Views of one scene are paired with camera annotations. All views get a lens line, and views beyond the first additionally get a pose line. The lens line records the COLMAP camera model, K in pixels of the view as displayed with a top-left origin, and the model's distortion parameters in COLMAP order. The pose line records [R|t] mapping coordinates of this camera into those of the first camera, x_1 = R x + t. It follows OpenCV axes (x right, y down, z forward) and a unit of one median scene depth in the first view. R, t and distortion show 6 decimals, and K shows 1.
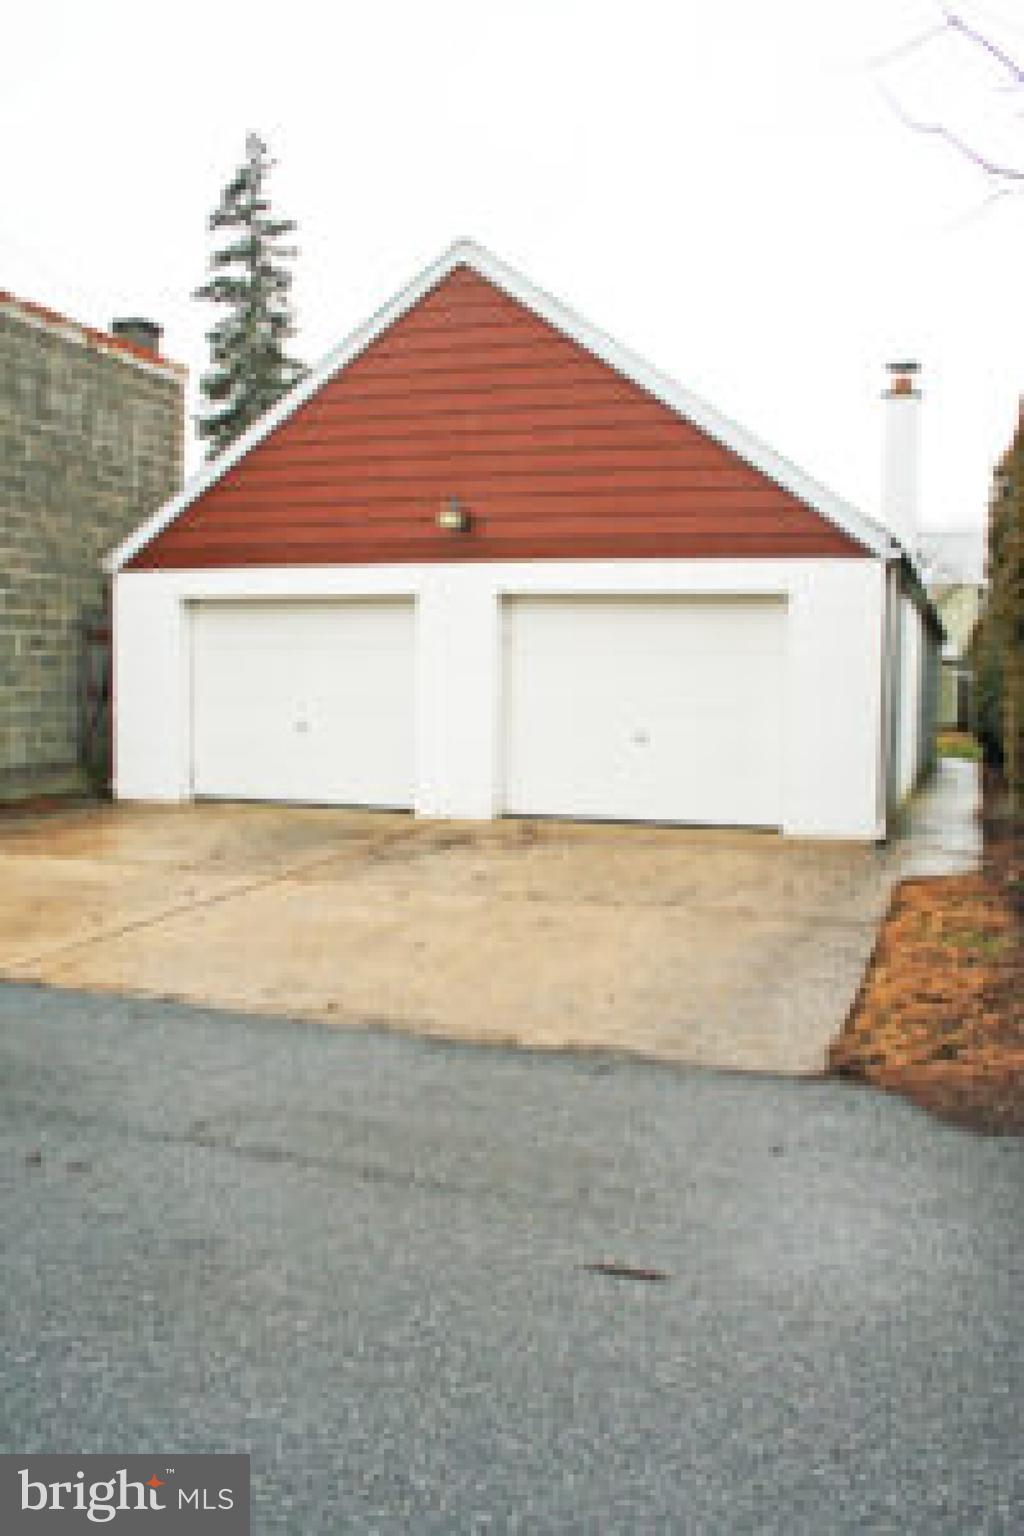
lens RADIAL K [[1383.1, 0, 512.0], [0, 1383.1, 768.0], [0, 0, 1]] dist [-0.080499, 0.132946]
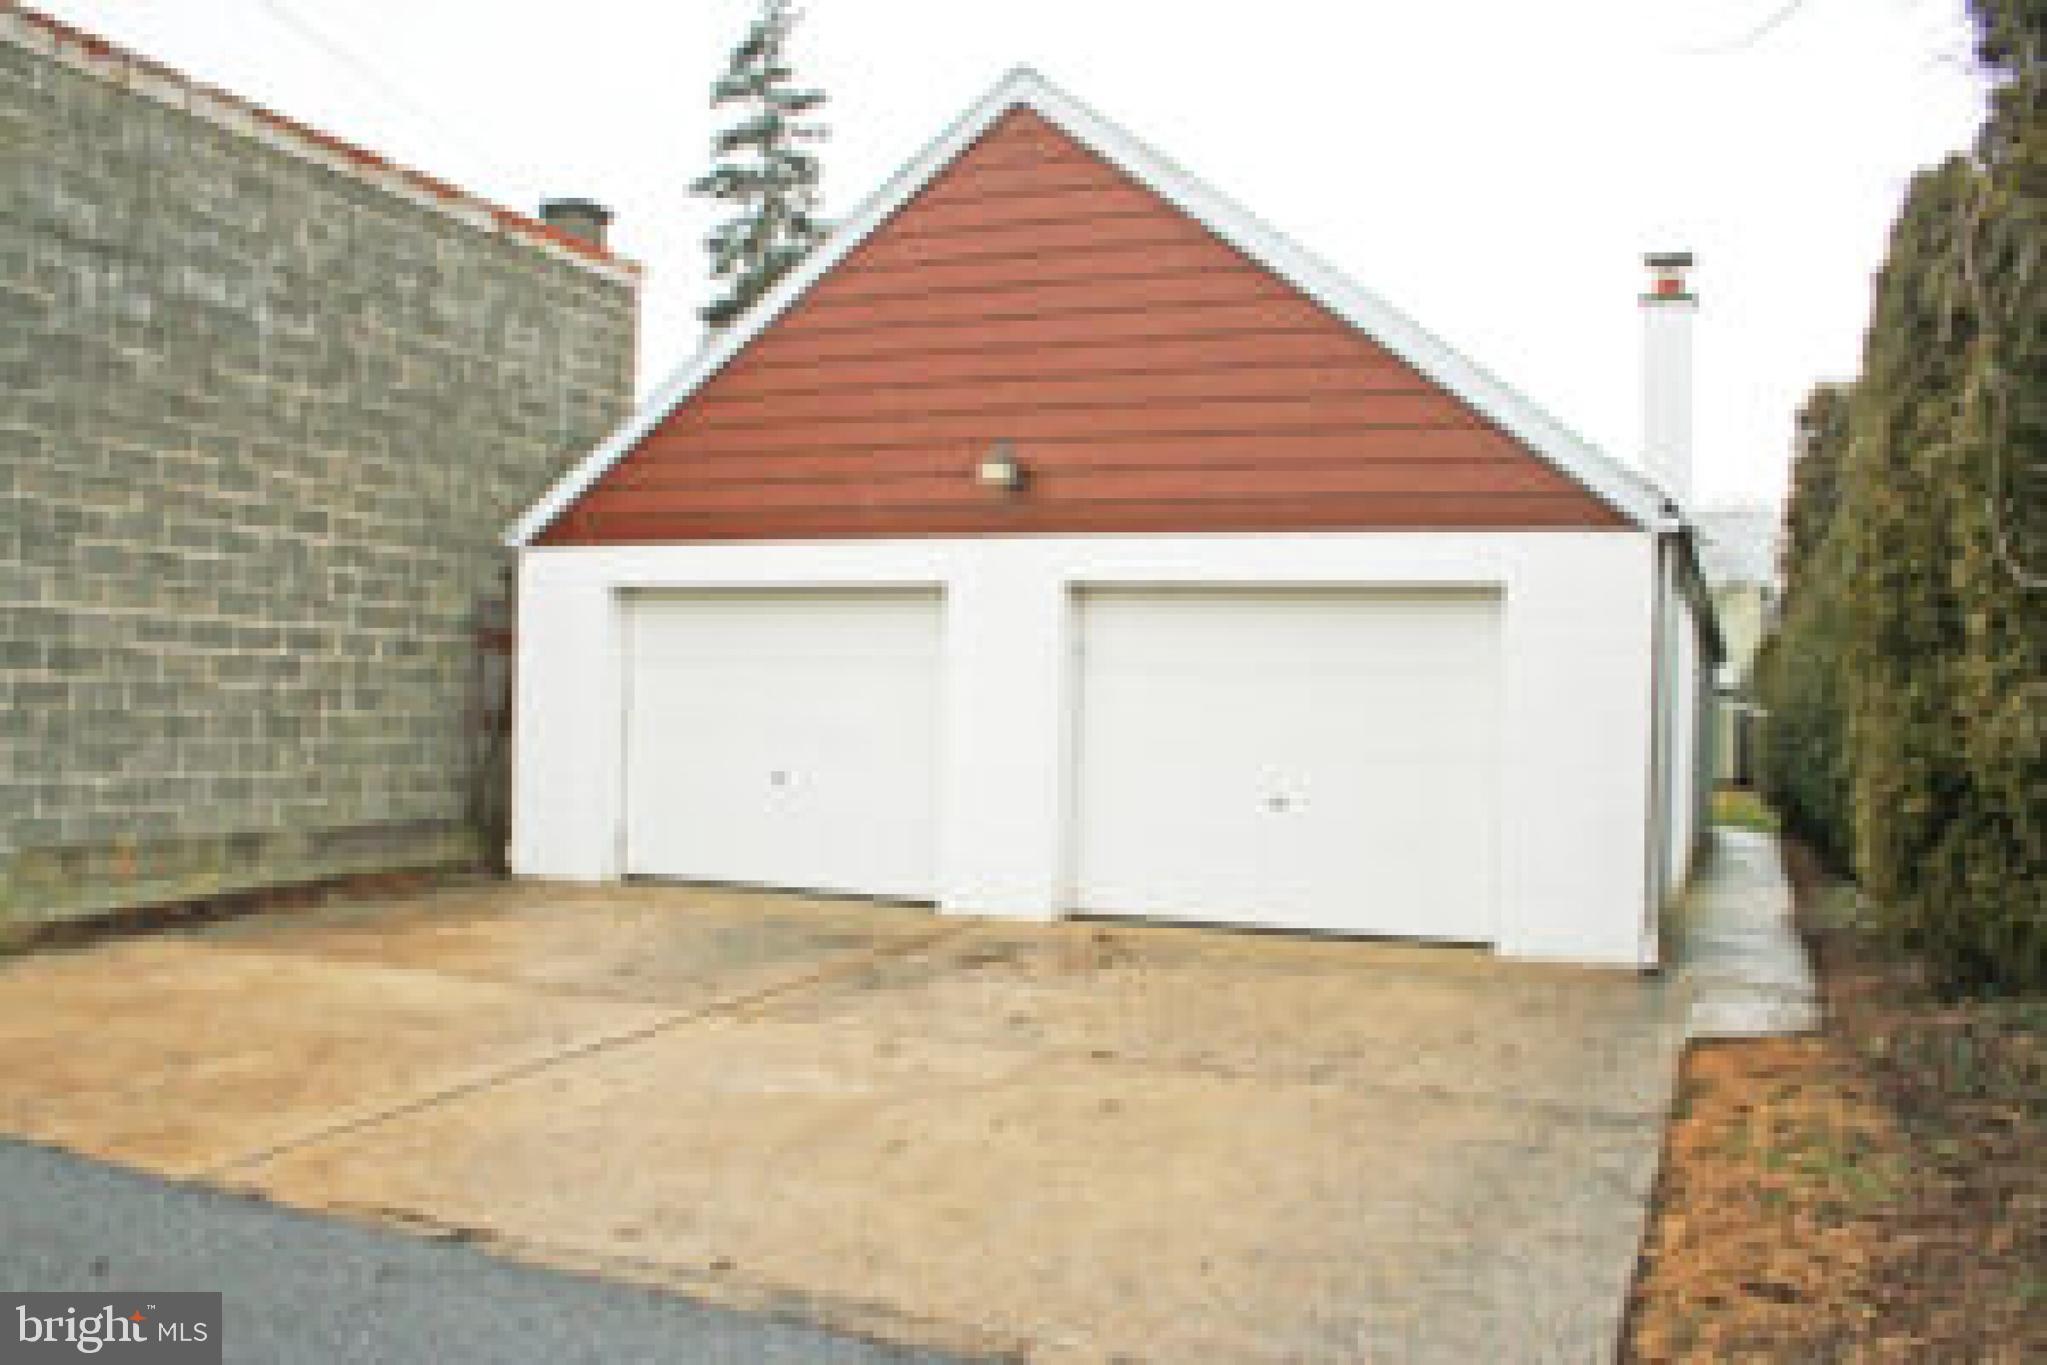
lens RADIAL K [[1727.5, 0, 1023.5], [0, 1727.5, 682.5], [0, 0, 1]] dist [-0.111009, 0.107576]
pose [[0.997541, 0.011863, -0.069076, 0.026360], [-0.017218, 0.996847, -0.077455, -0.011991], [0.067939, 0.078454, 0.994600, 0.161010]]
